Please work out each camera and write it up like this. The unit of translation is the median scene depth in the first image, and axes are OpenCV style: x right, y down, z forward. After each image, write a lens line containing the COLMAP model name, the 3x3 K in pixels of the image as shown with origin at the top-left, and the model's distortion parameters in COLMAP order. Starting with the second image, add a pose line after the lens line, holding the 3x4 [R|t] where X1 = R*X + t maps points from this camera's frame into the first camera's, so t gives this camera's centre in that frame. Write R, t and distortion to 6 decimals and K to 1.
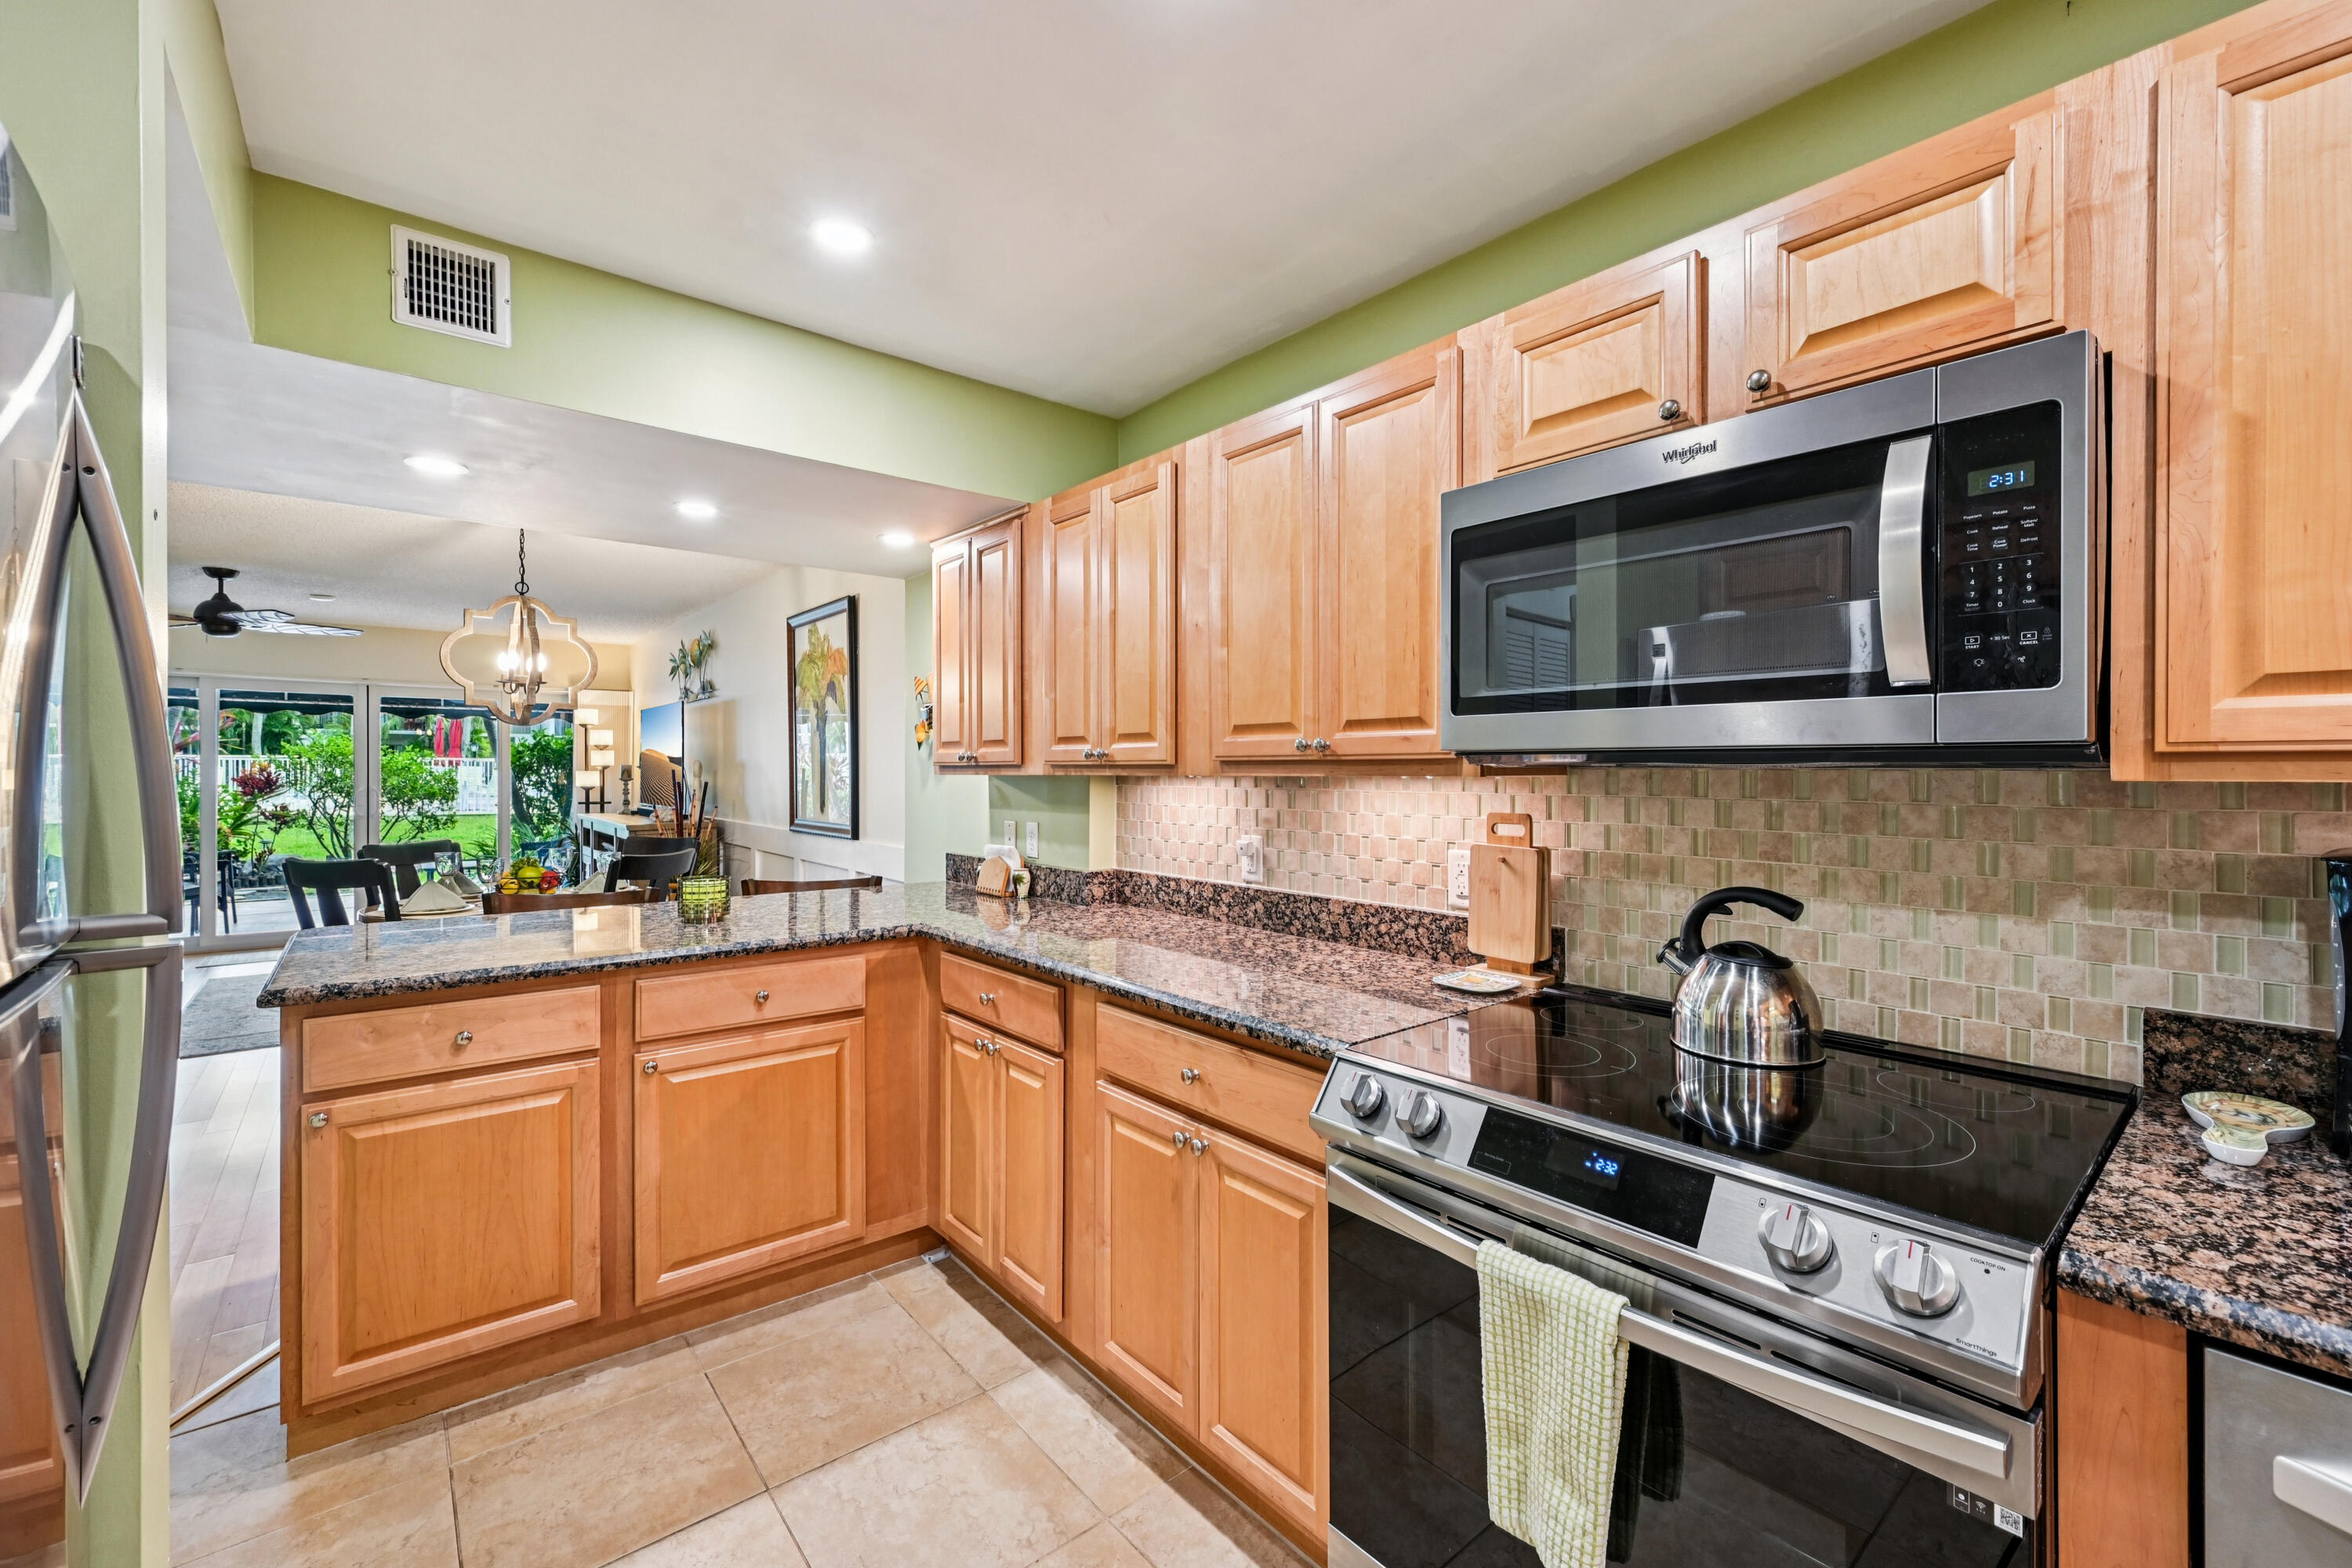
lens RADIAL K [[952.7, 0, 1182.7], [0, 952.7, 775.6], [0, 0, 1]] dist [-0.002799, -0.000746]
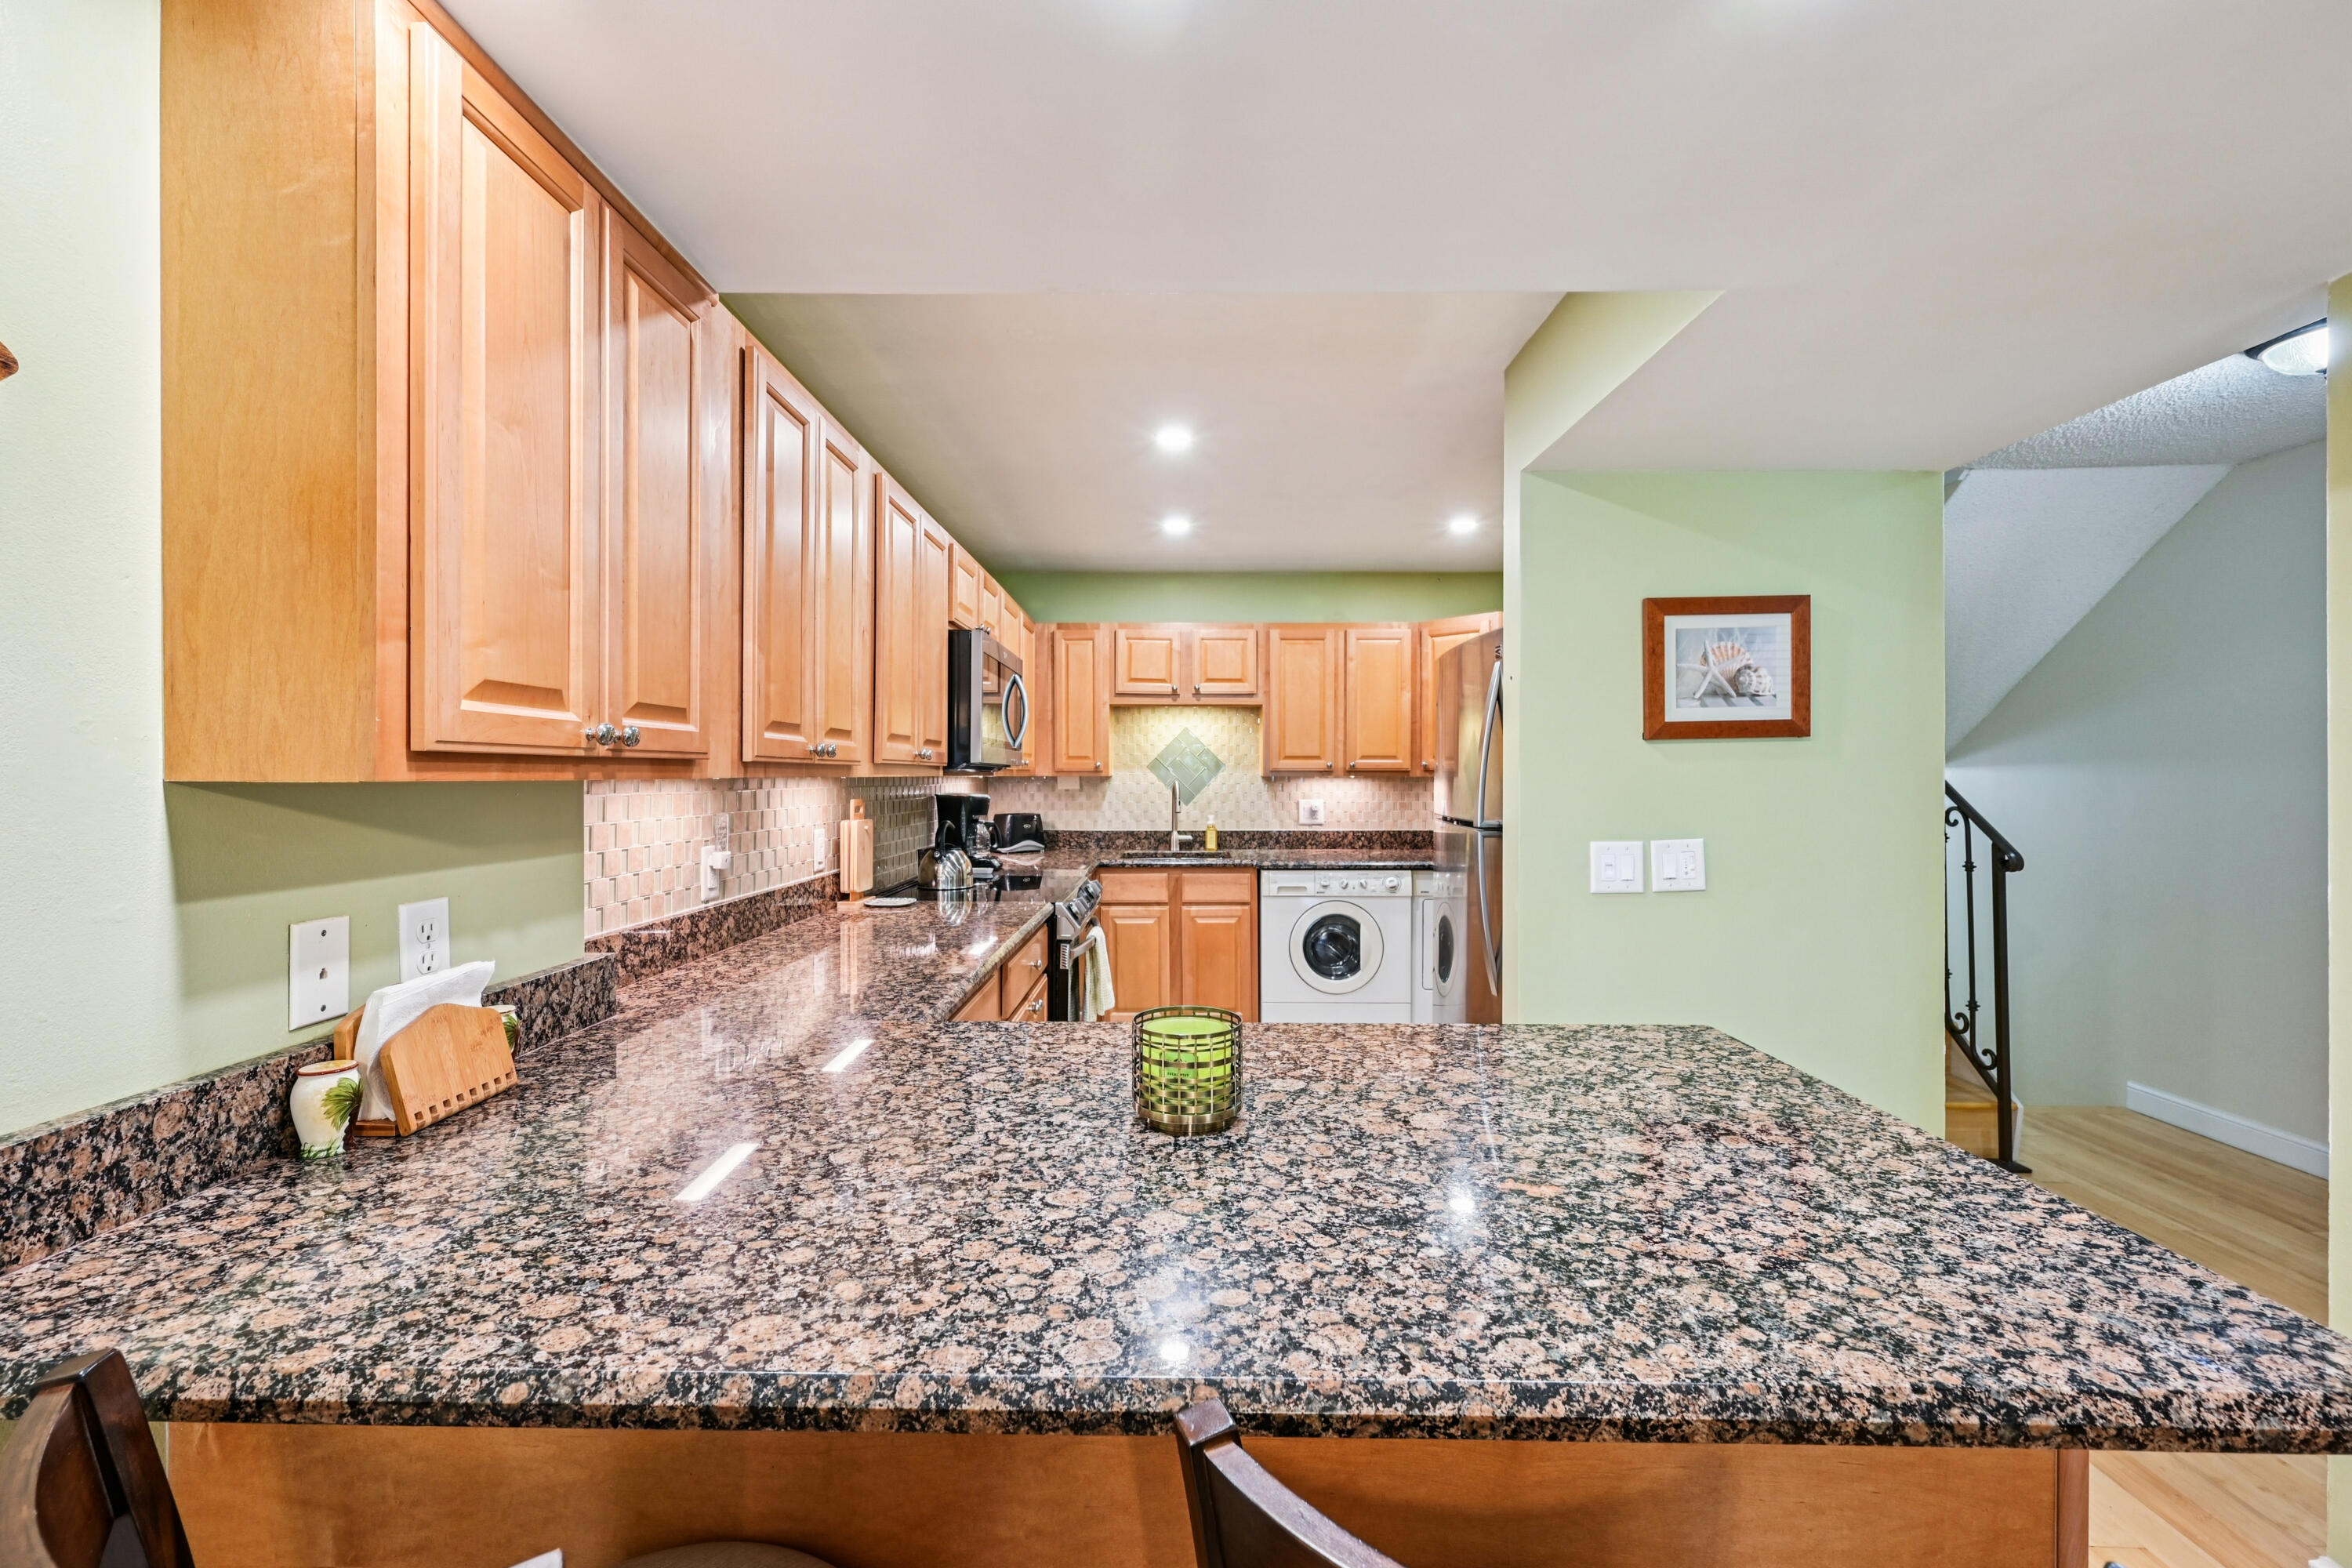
lens RADIAL K [[952.7, 0, 1169.5], [0, 952.7, 778.8], [0, 0, 1]] dist [-0.002799, -0.000746]
pose [[-0.752882, -0.007823, 0.658109, -0.931148], [-0.003371, 0.999962, 0.008030, -0.007508], [-0.658147, 0.003827, -0.752880, 1.583996]]
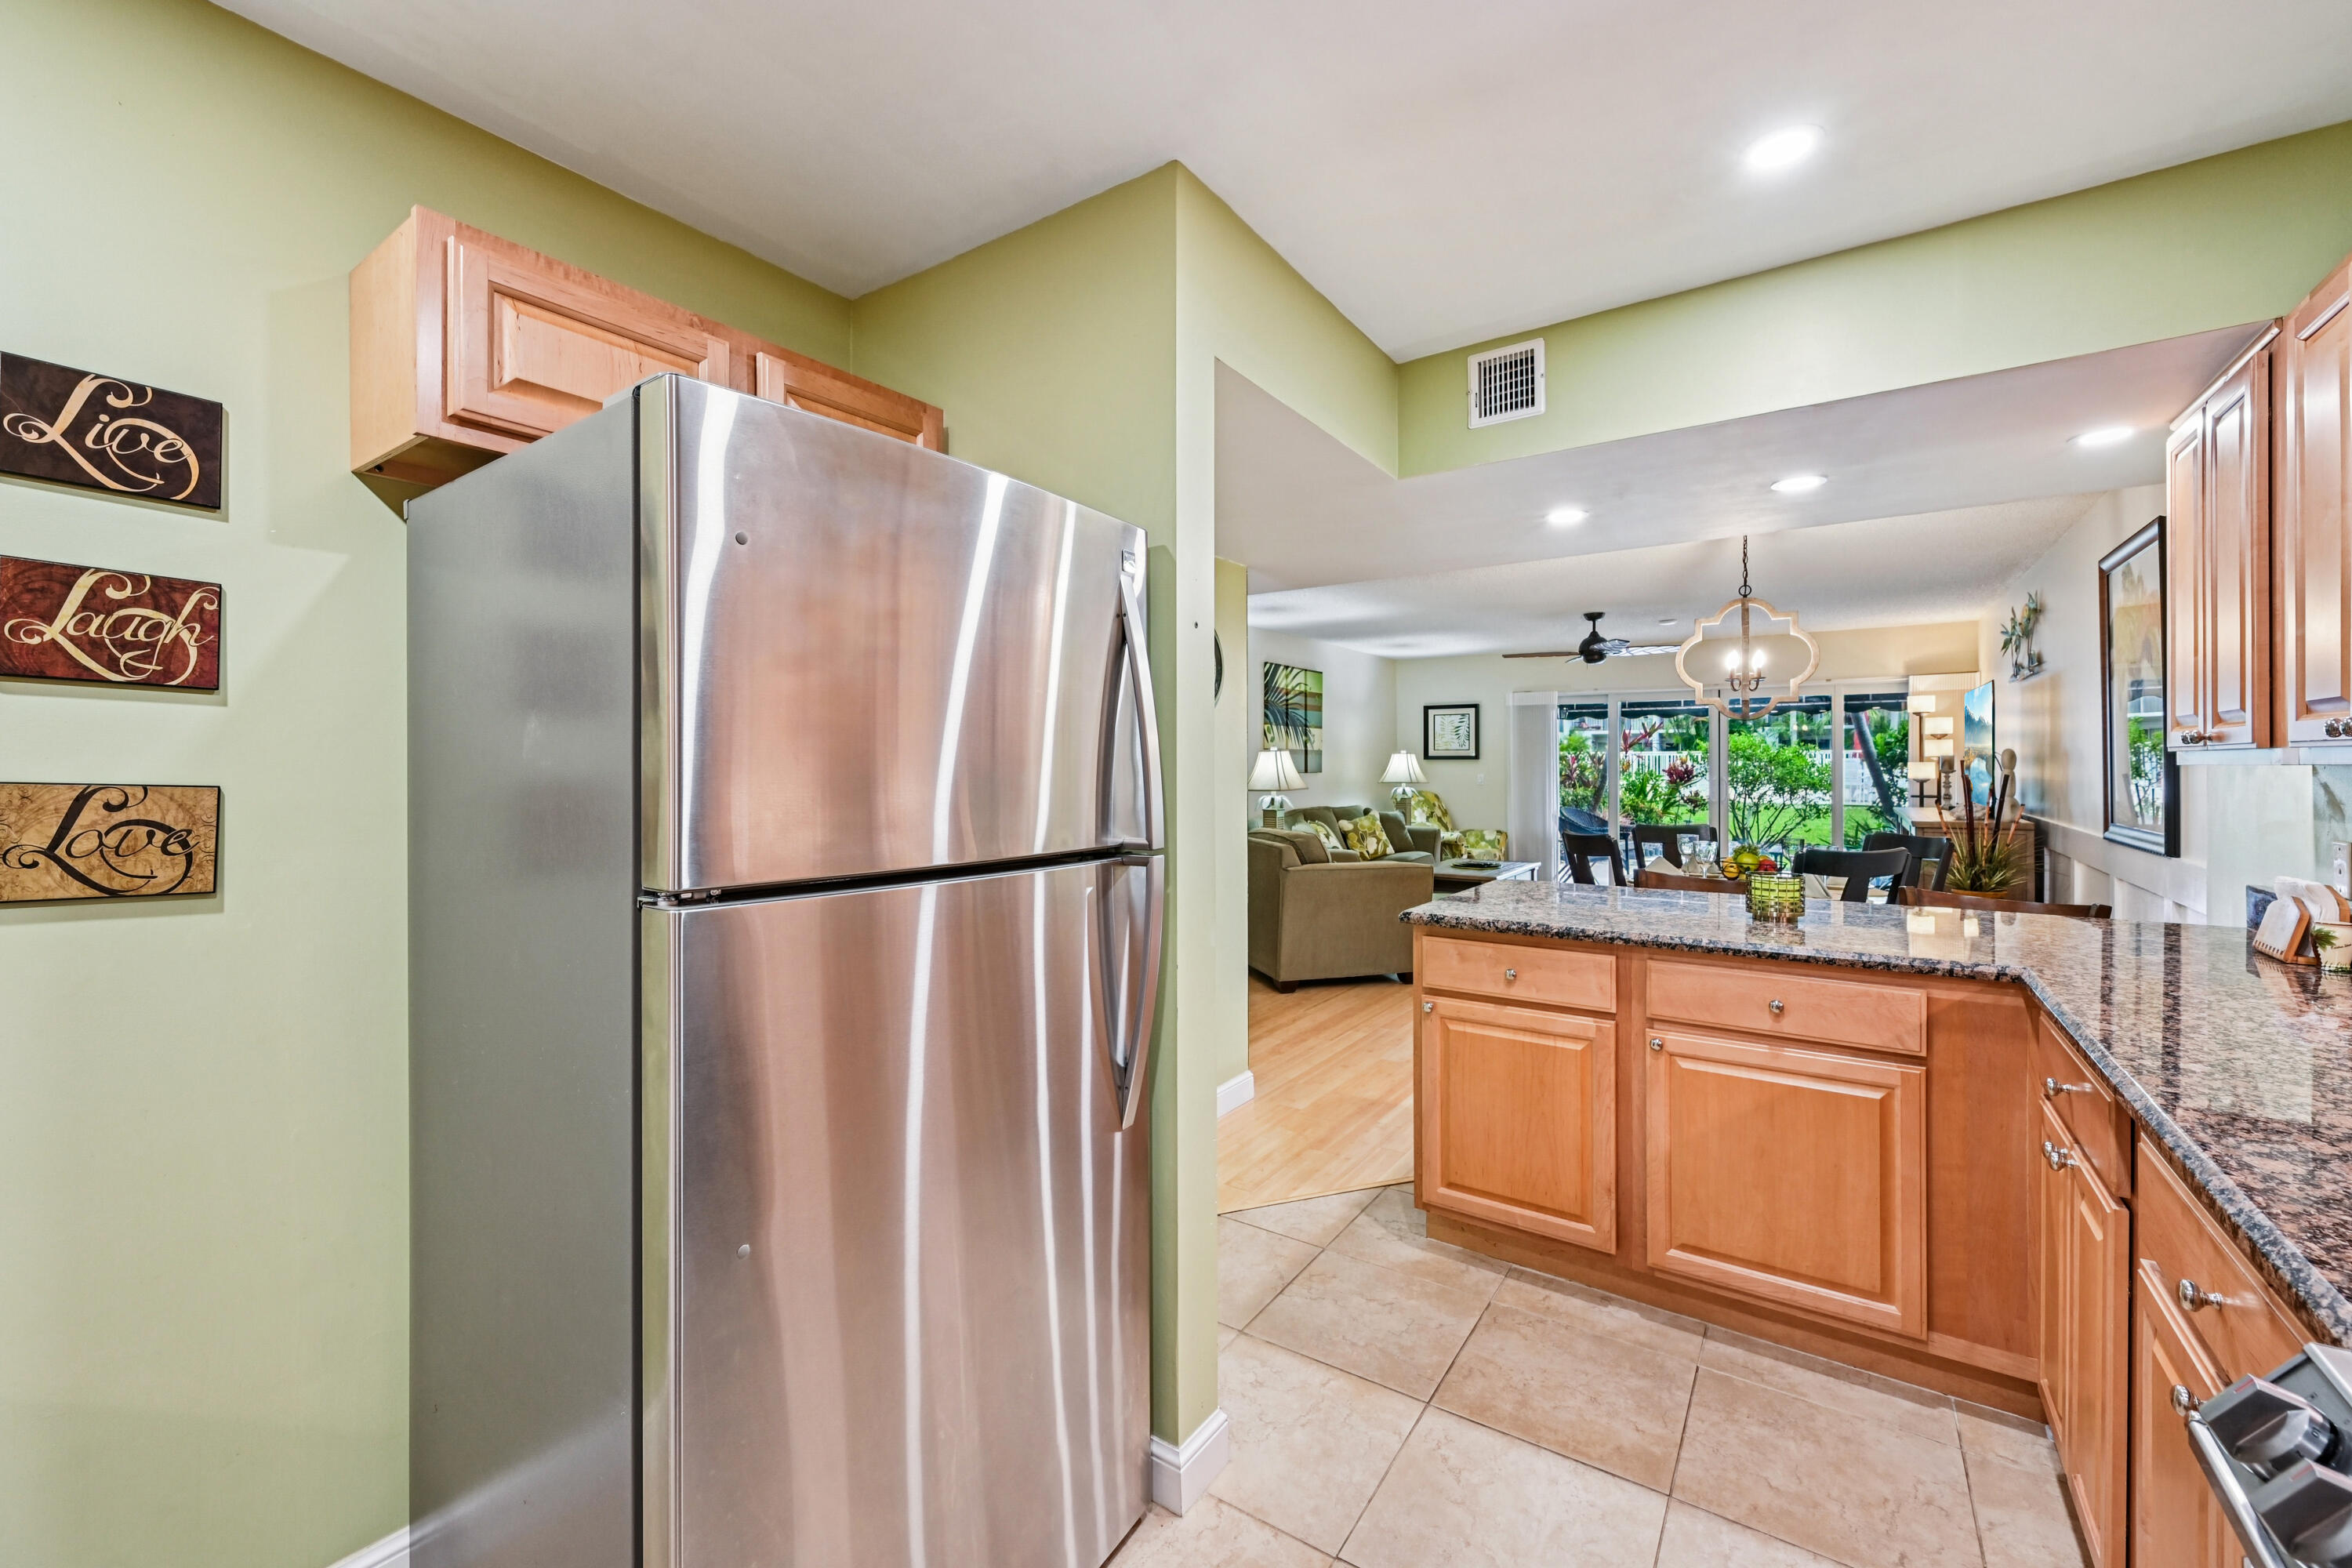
lens RADIAL K [[952.7, 0, 1179.1], [0, 952.7, 772.5], [0, 0, 1]] dist [-0.002799, -0.000746]
pose [[0.264284, 0.004245, -0.964436, 0.303206], [0.000636, 0.999989, 0.004575, 0.001130], [0.964445, -0.001823, 0.264279, 0.208037]]
